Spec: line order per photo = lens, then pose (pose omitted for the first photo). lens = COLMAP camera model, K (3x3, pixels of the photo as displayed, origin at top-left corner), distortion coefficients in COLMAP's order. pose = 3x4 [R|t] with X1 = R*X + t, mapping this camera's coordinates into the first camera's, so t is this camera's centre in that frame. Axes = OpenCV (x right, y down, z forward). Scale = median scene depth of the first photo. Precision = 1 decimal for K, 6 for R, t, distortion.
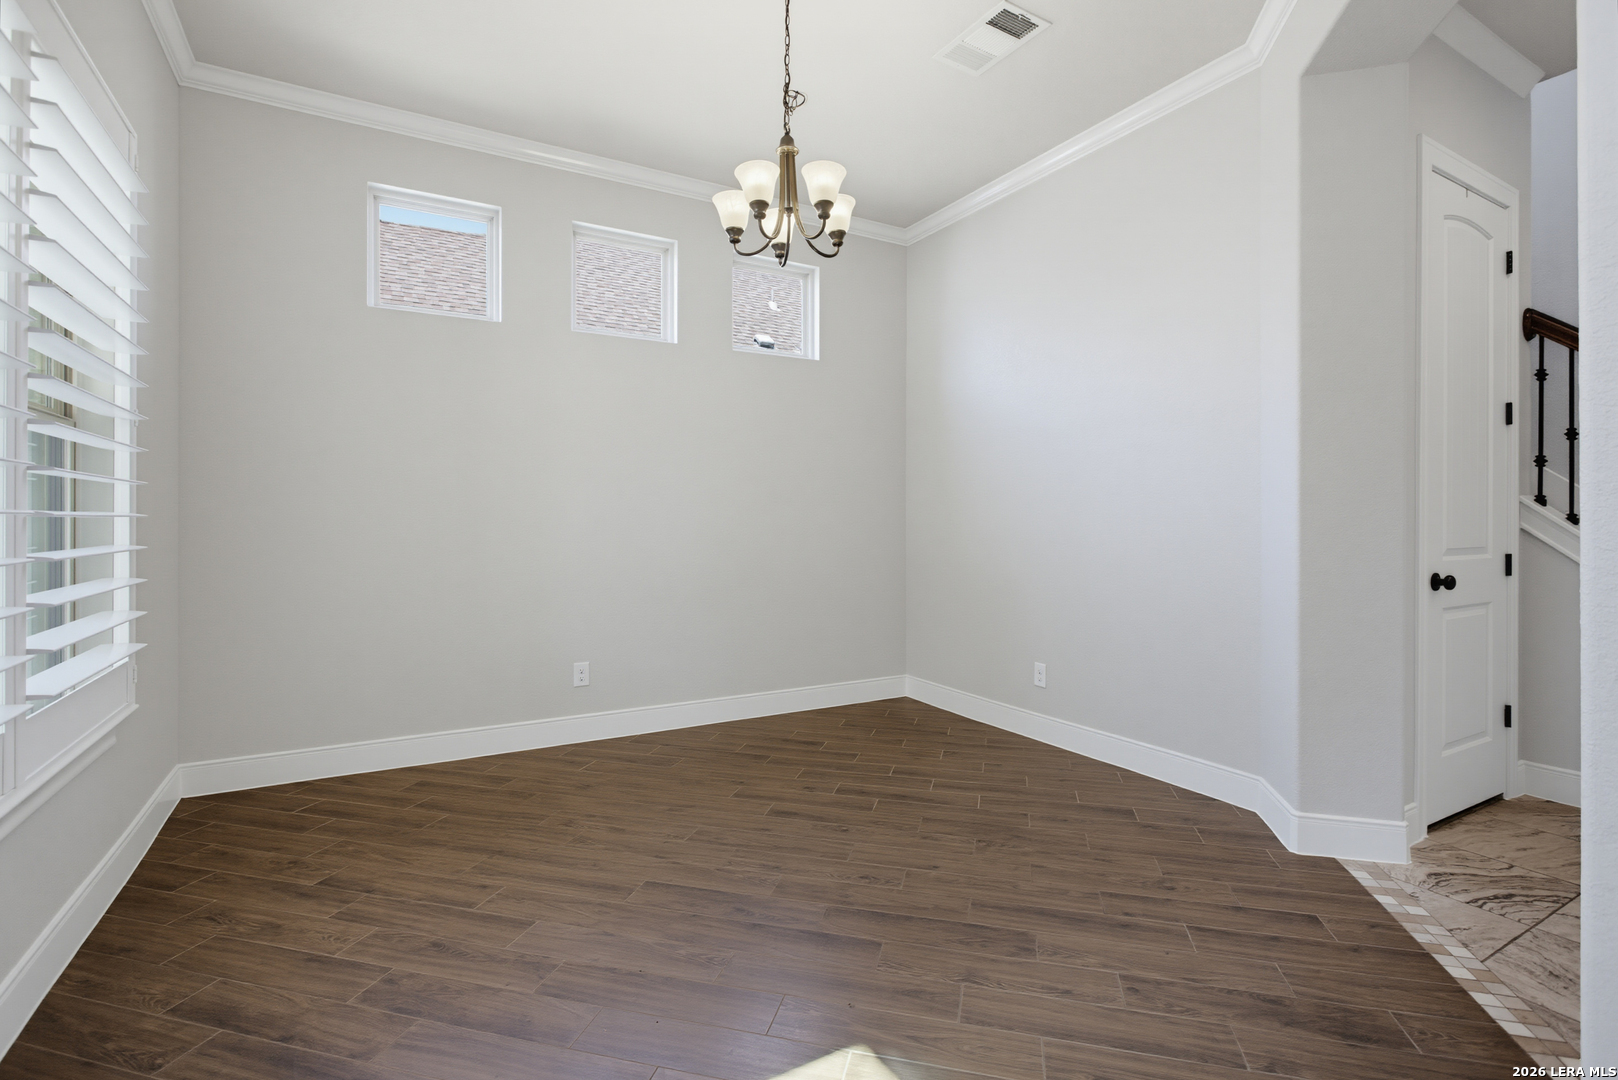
lens RADIAL K [[763.2, 0, 816.2], [0, 763.2, 521.2], [0, 0, 1]] dist [-0.000716, -0.000185]
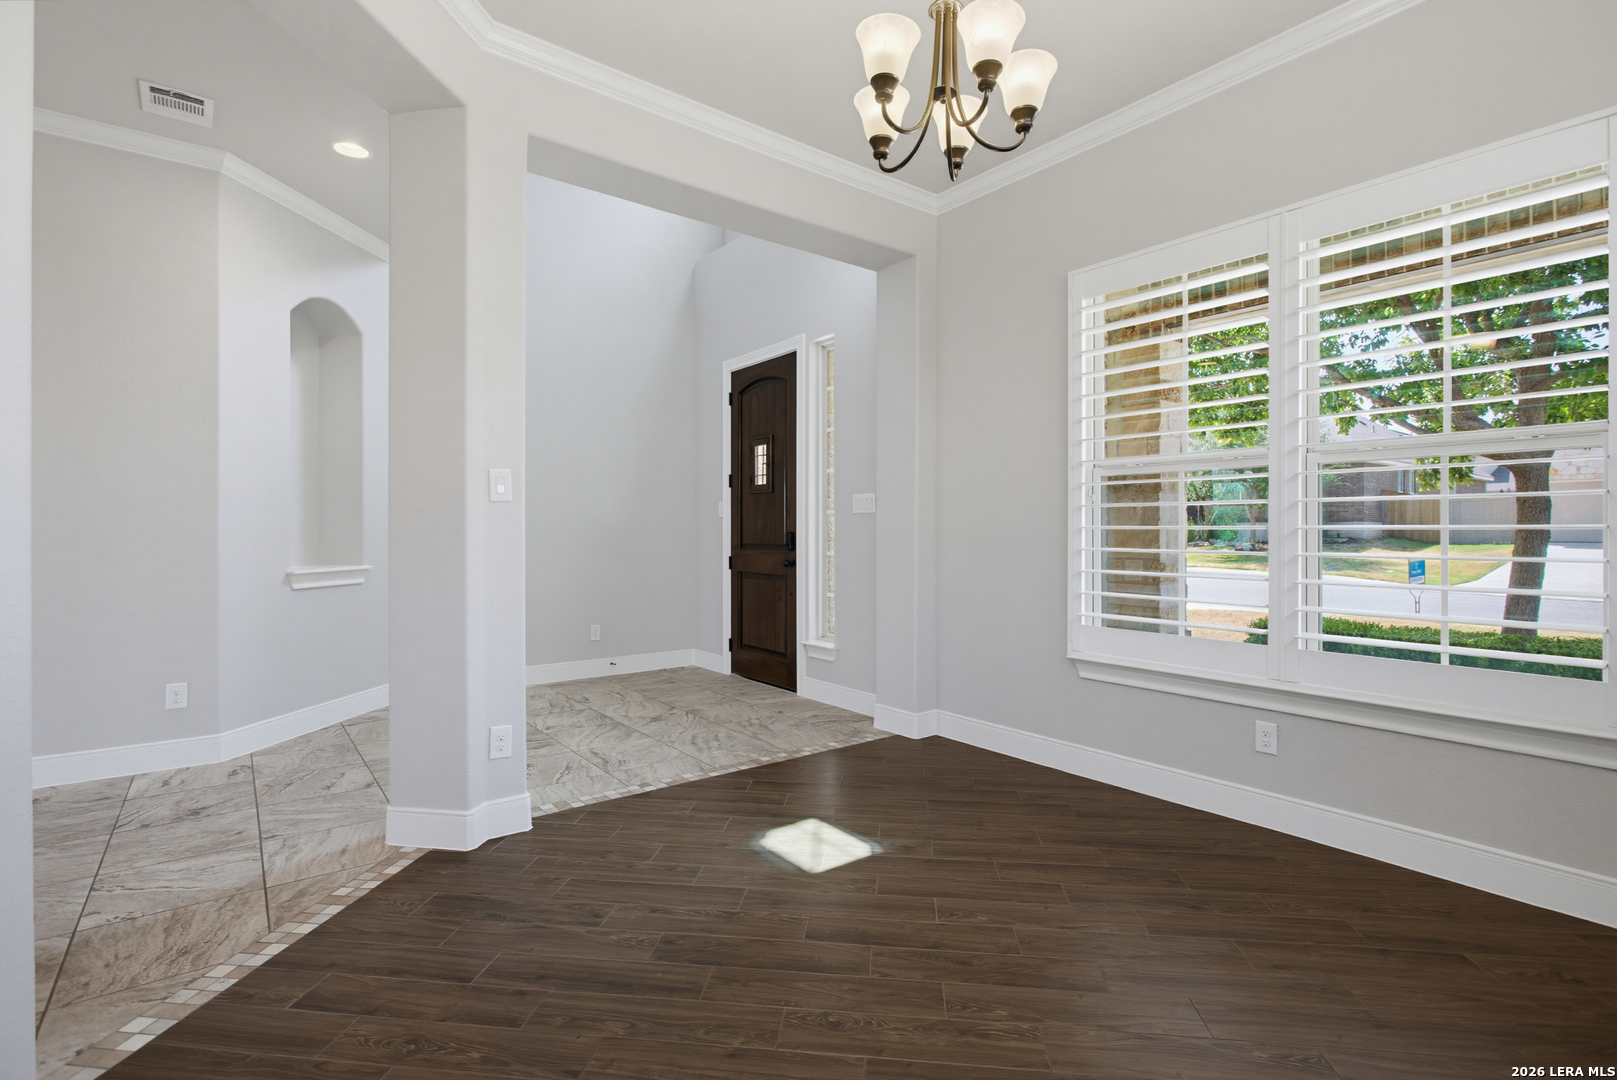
lens RADIAL K [[762.7, 0, 815.7], [0, 762.7, 521.2], [0, 0, 1]] dist [-0.000716, -0.000185]
pose [[-0.991463, -0.000391, -0.130389, 0.201587], [-0.000180, 0.999999, -0.001625, -0.012885], [0.130390, -0.001588, -0.991462, 1.971094]]
